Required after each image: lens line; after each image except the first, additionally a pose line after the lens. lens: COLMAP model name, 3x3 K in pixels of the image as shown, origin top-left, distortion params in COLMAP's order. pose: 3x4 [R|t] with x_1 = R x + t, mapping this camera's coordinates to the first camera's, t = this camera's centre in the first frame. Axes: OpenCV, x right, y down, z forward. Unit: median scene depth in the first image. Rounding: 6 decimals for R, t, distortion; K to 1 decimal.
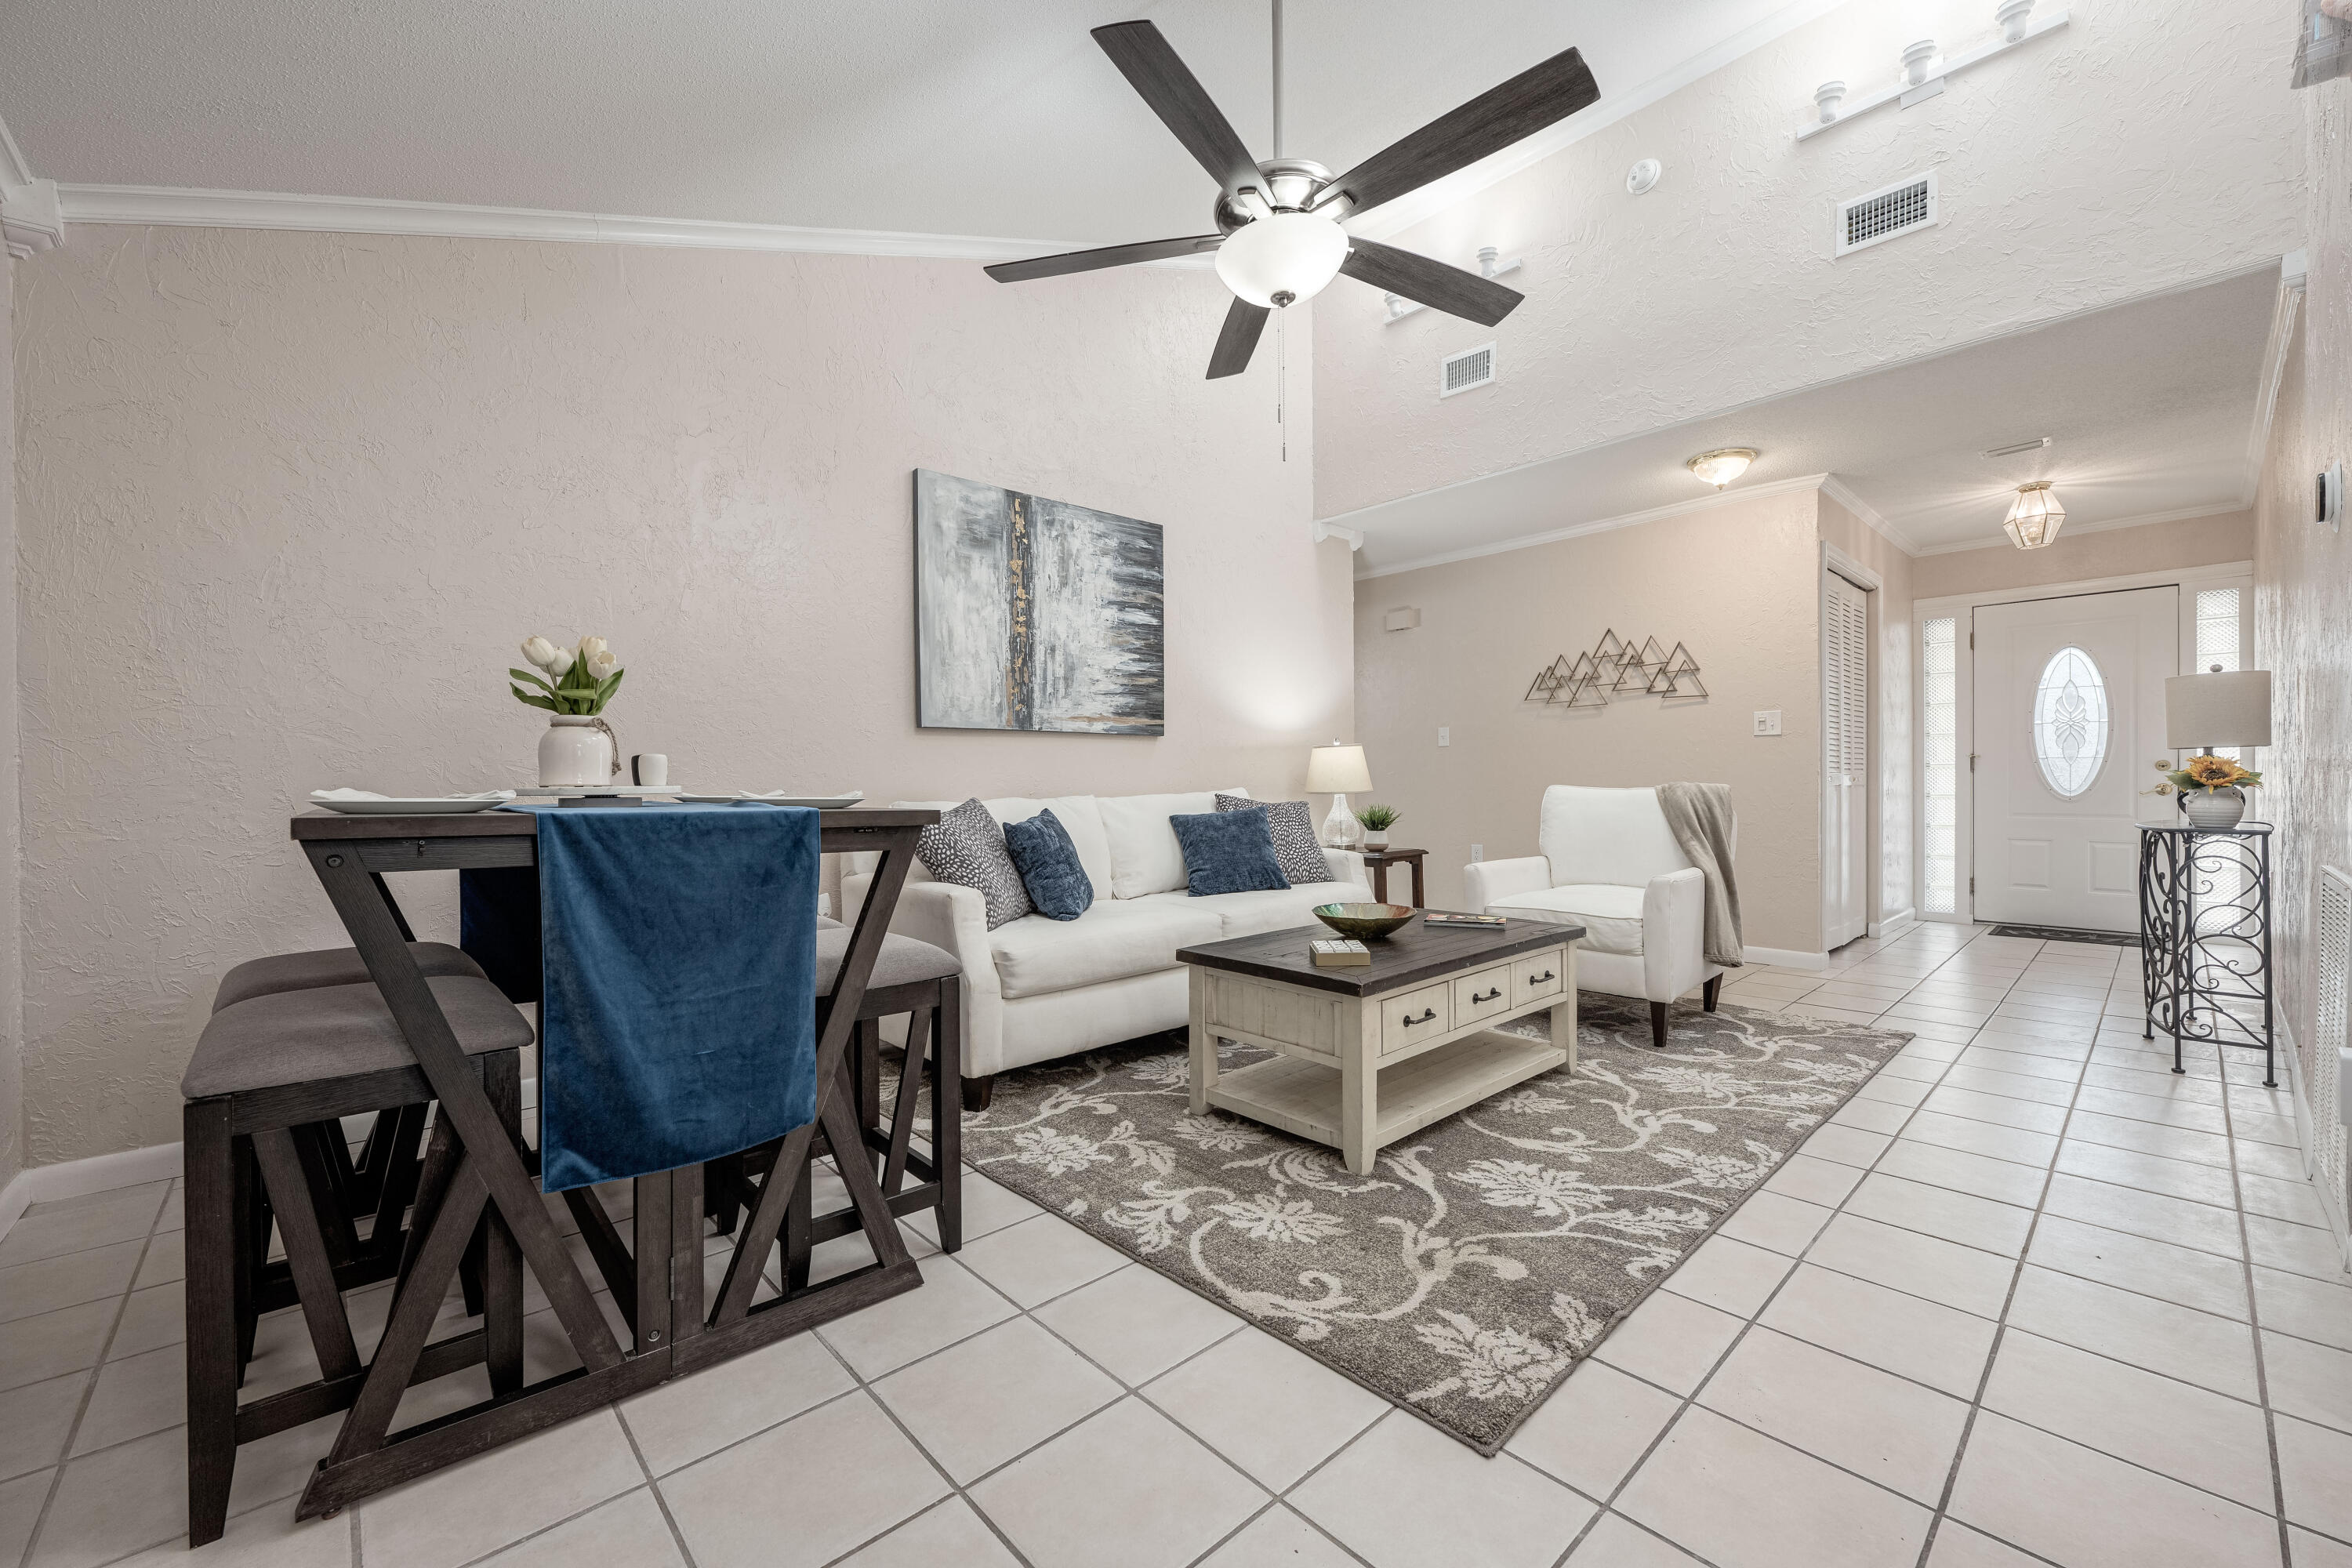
lens RADIAL K [[930.9, 0, 1176.0], [0, 930.9, 784.0], [0, 0, 1]] dist [-0.001599, 0.000024]
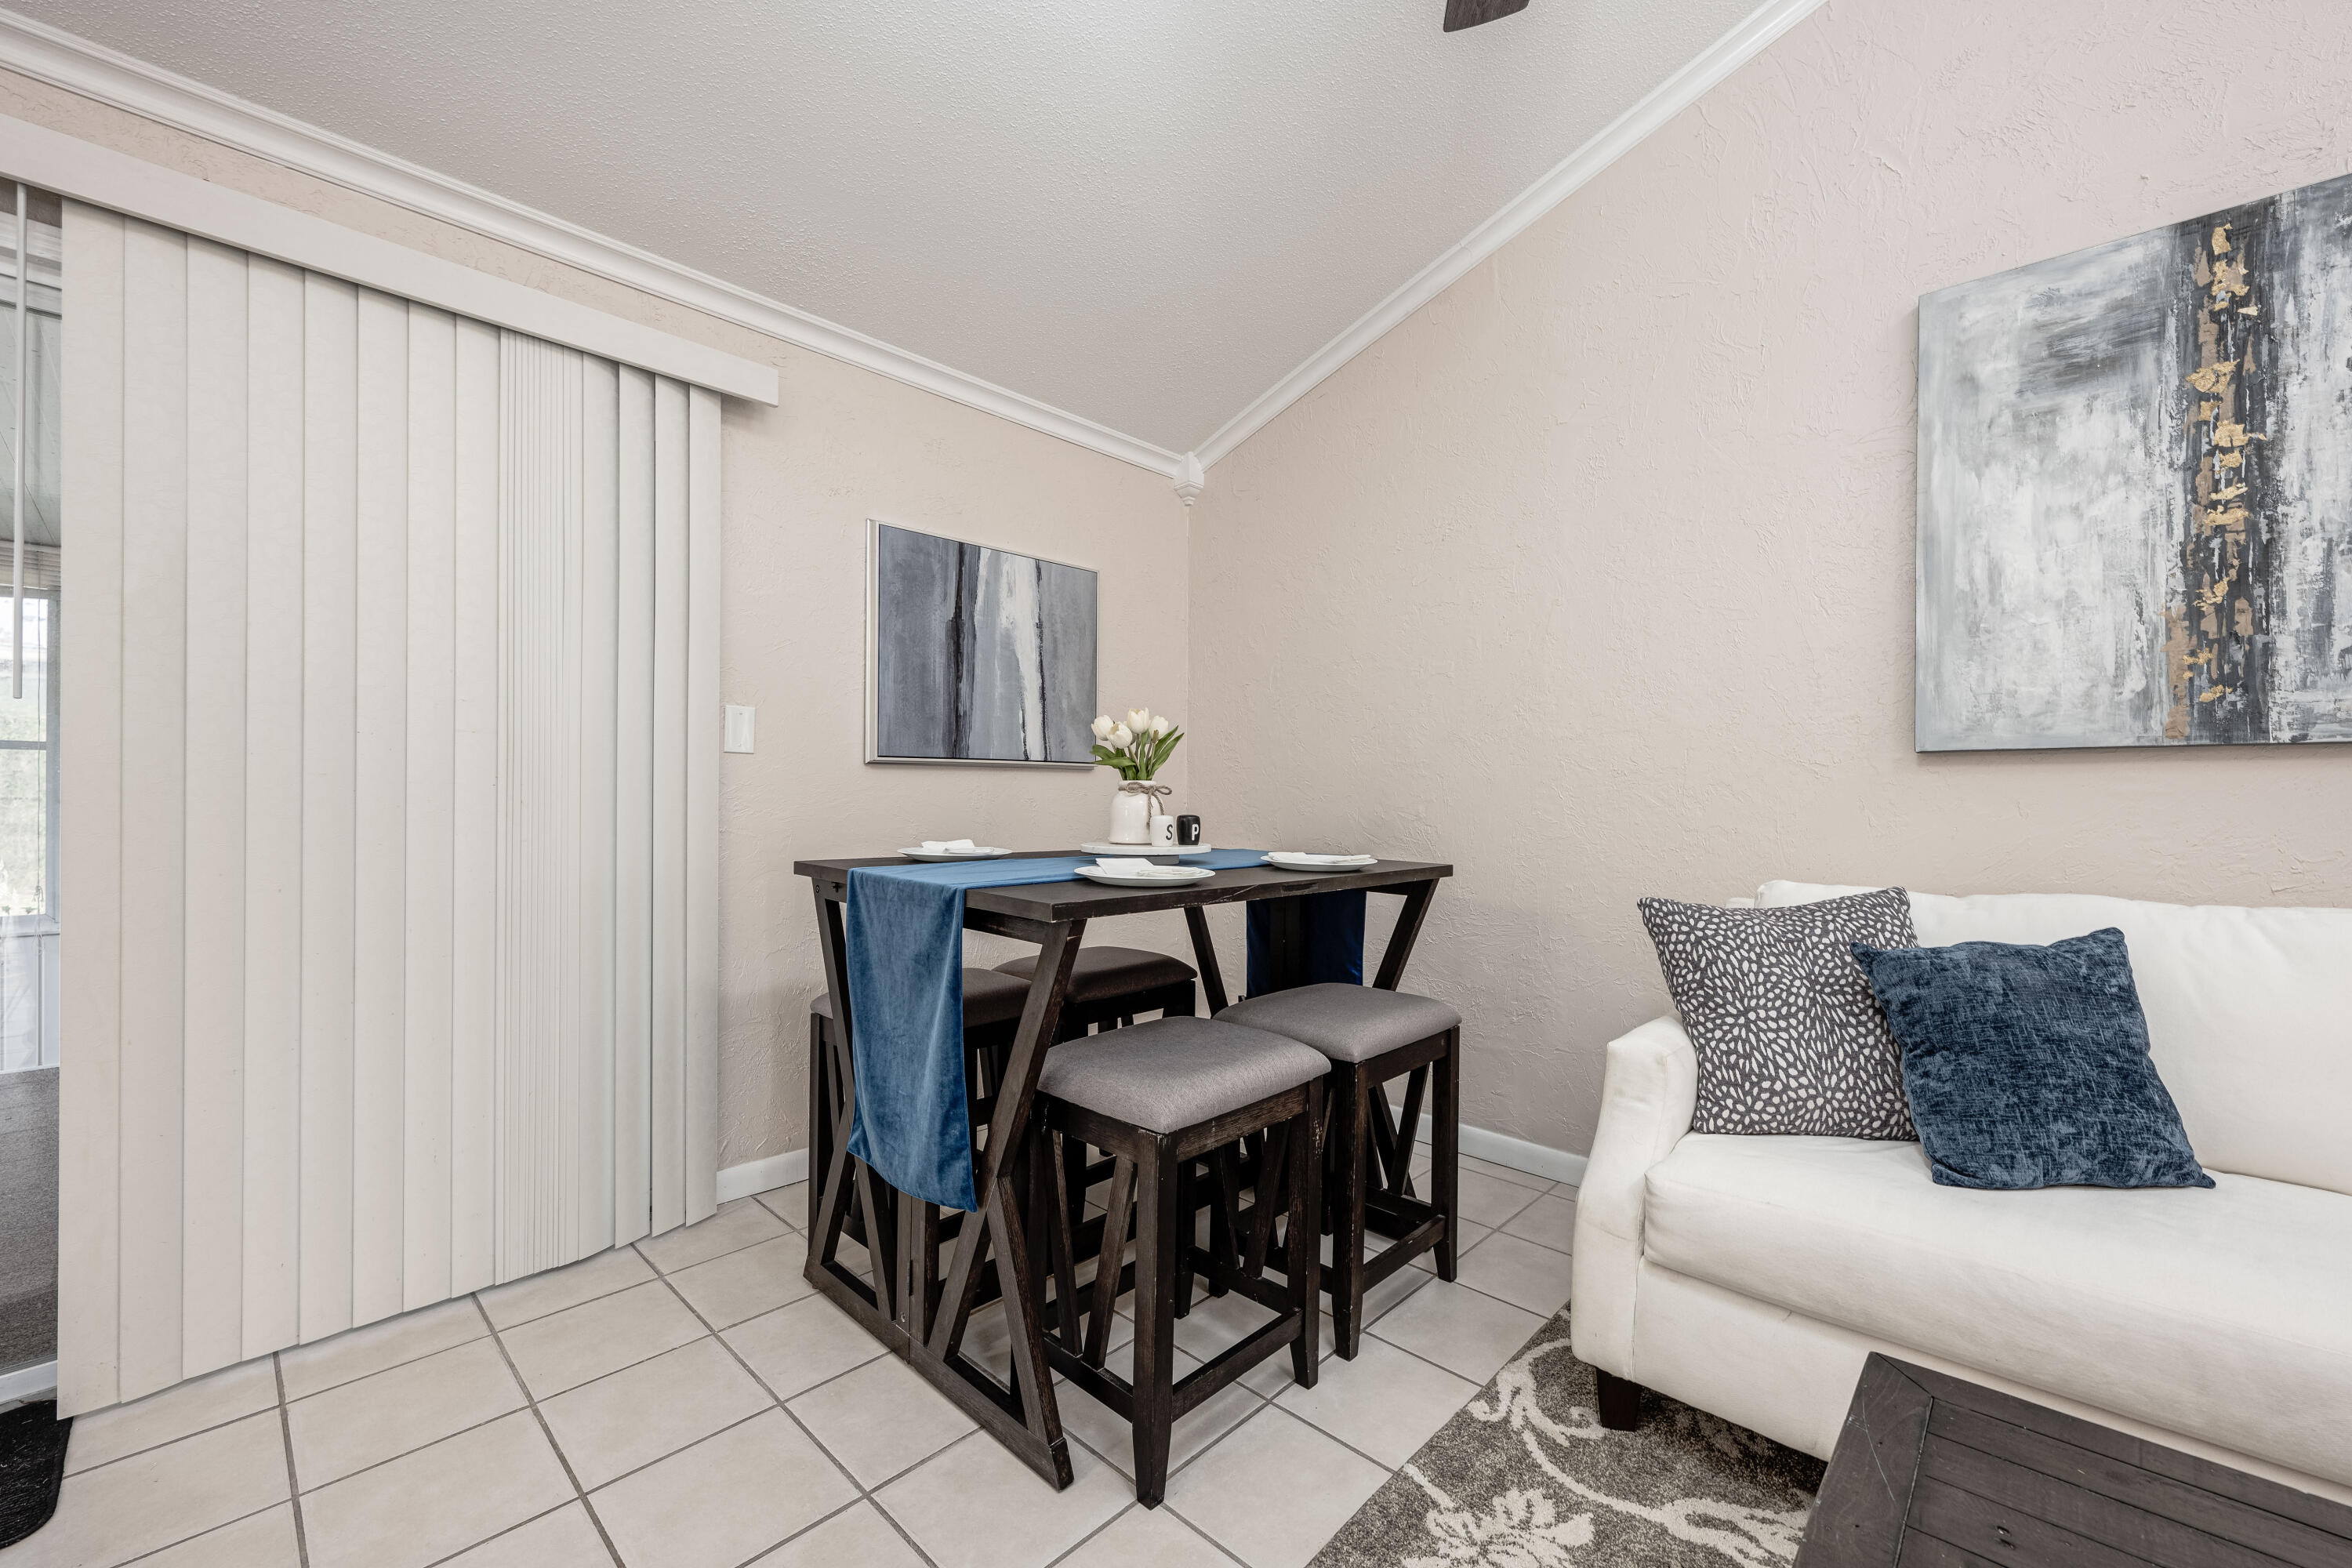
lens RADIAL K [[937.2, 0, 1183.6], [0, 937.2, 795.5], [0, 0, 1]] dist [-0.003015, -0.000505]
pose [[0.070881, 0.011528, -0.997418, 0.241249], [-0.010847, 0.999883, 0.010786, -0.032825], [0.997426, 0.010054, 0.070998, 0.471366]]
